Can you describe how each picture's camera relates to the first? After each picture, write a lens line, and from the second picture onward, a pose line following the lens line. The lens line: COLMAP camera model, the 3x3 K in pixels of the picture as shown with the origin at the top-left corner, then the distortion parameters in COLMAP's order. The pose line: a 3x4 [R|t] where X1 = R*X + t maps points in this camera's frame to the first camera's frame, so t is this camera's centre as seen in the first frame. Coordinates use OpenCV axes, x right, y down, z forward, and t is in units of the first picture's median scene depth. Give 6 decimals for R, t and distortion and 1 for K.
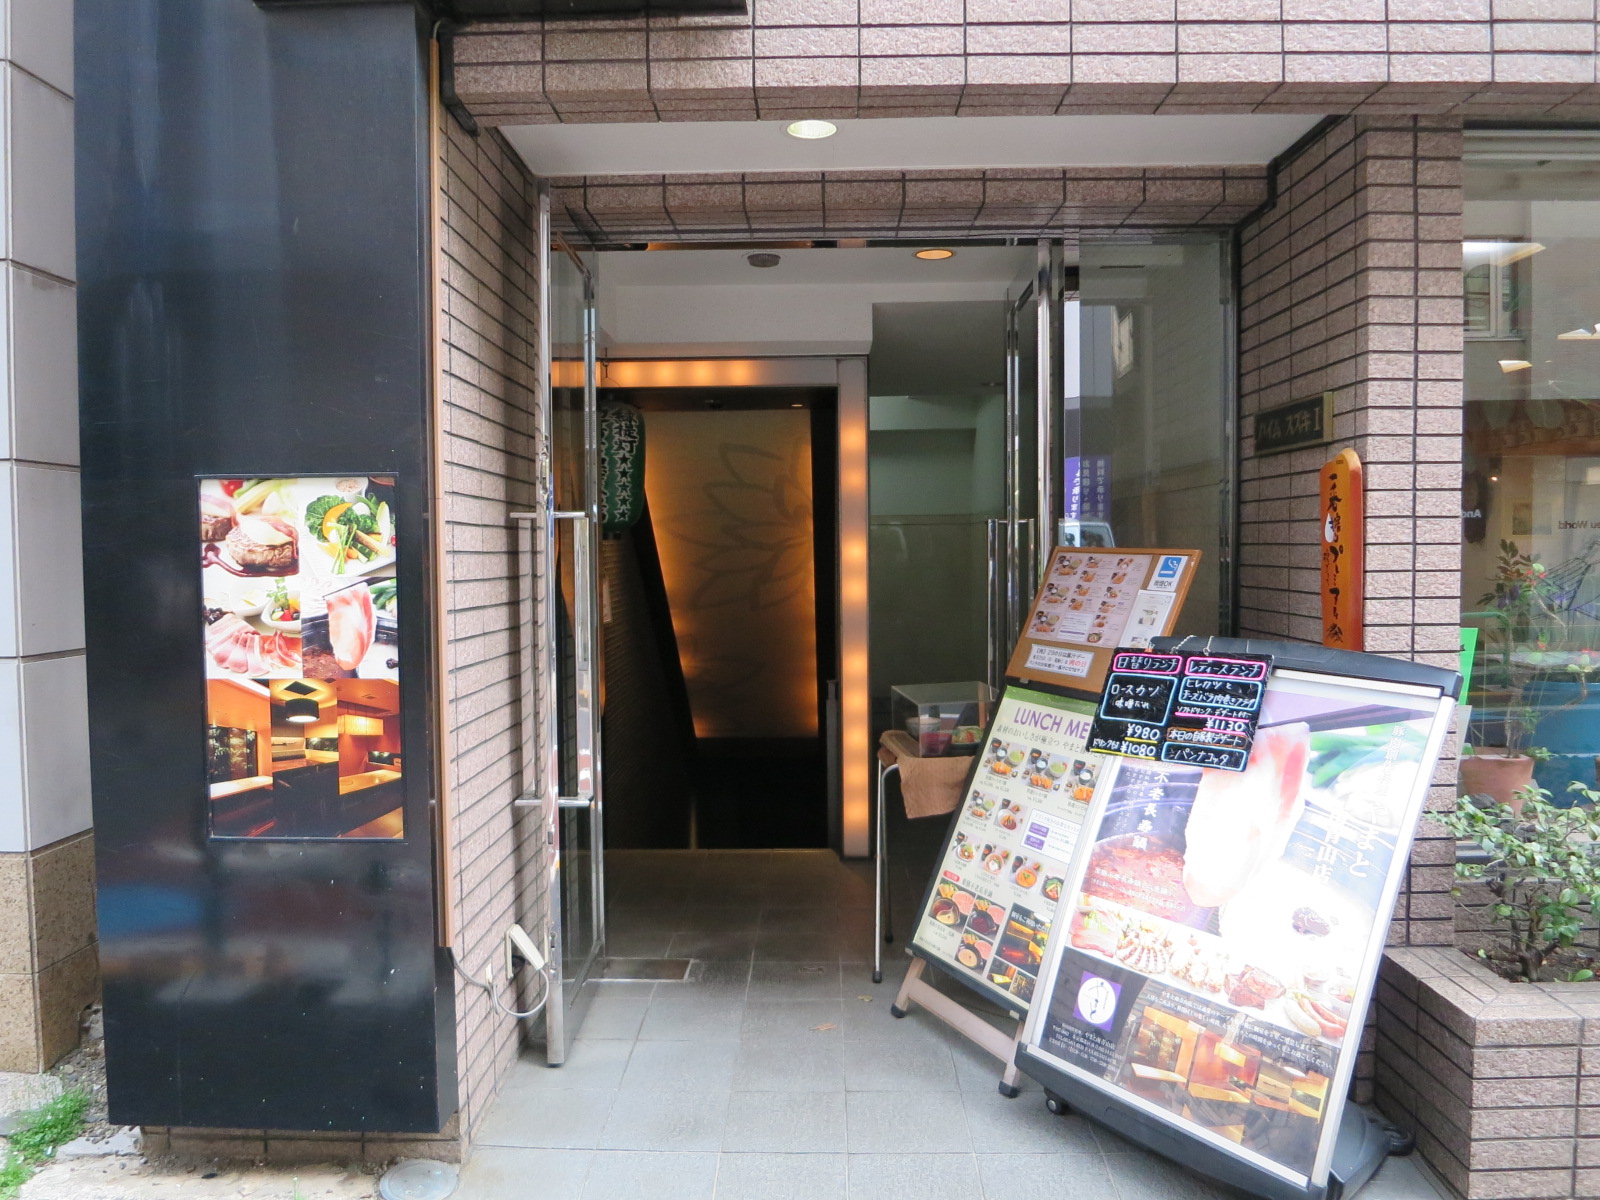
lens RADIAL K [[1144.4, 0, 799.1], [0, 1144.4, 601.6], [0, 0, 1]] dist [-0.037216, -0.002005]
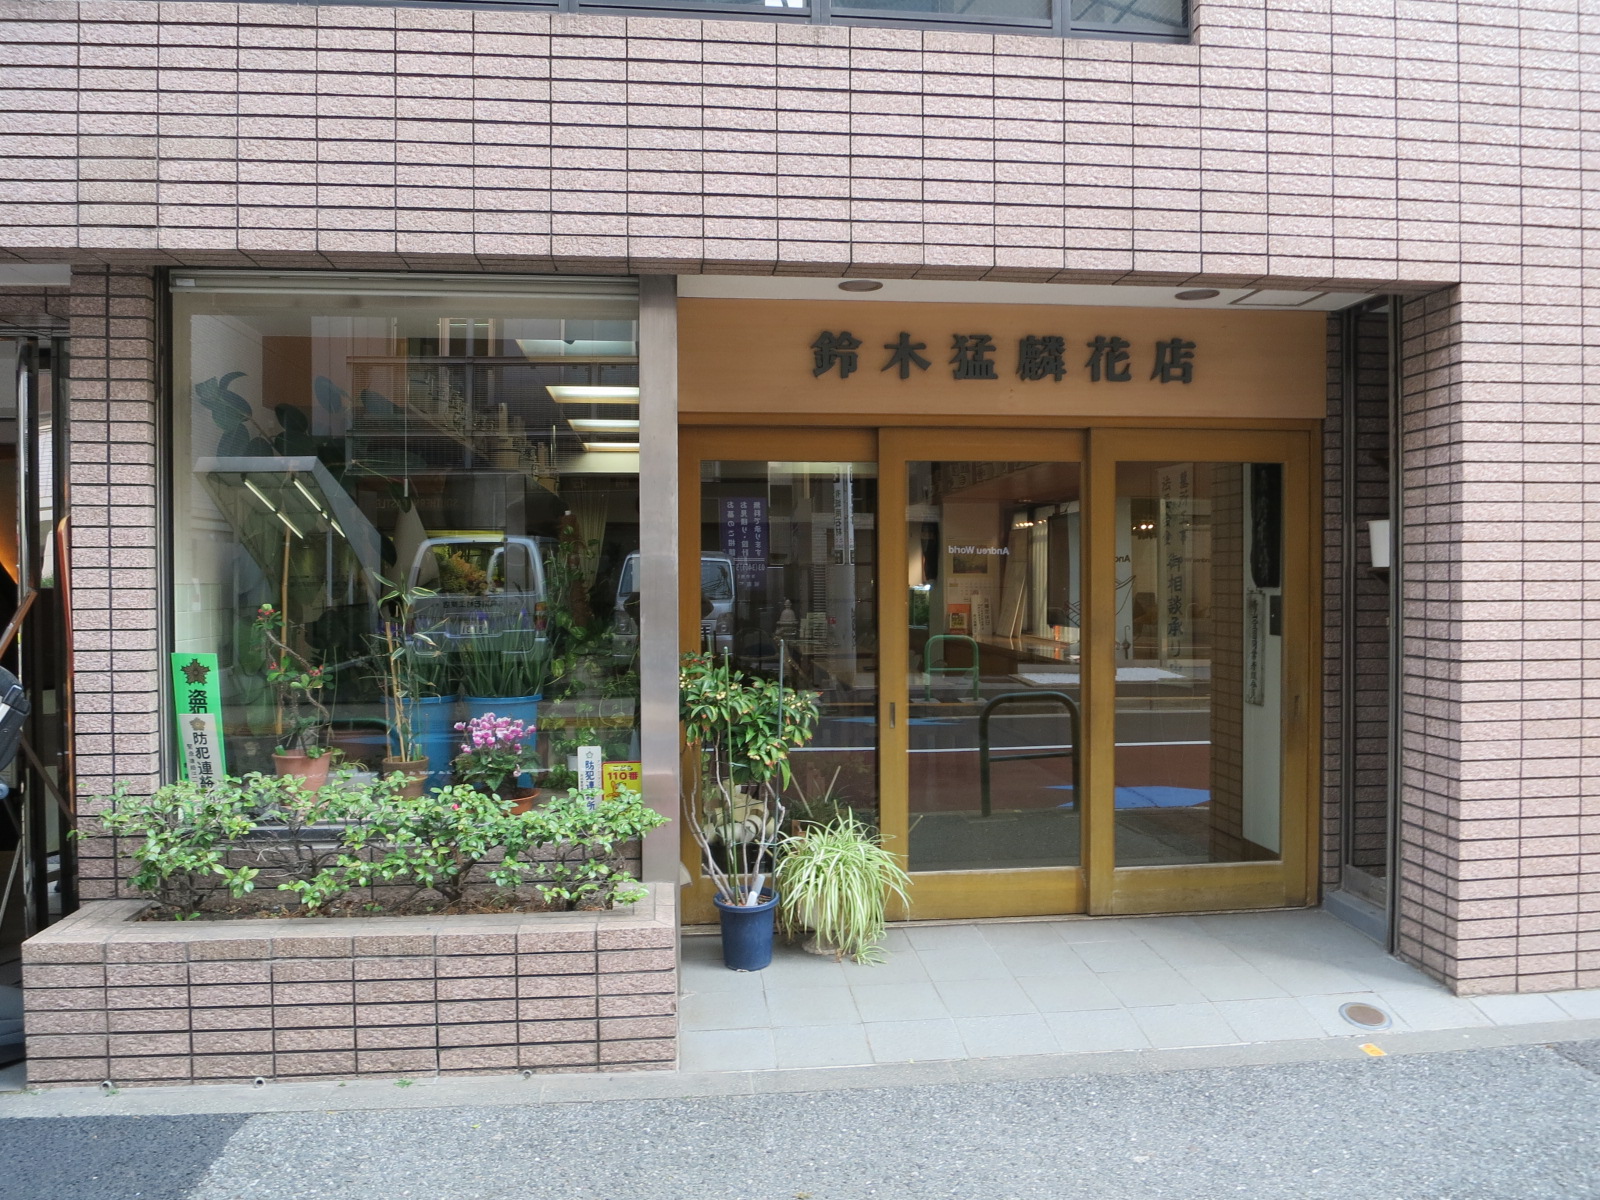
lens RADIAL K [[1144.4, 0, 798.9], [0, 1144.4, 605.8], [0, 0, 1]] dist [-0.037216, -0.002005]
pose [[0.991566, 0.007566, 0.129380, 1.181900], [-0.004305, 0.999666, -0.025464, -0.001313], [-0.129530, 0.024693, 0.991268, -0.401108]]
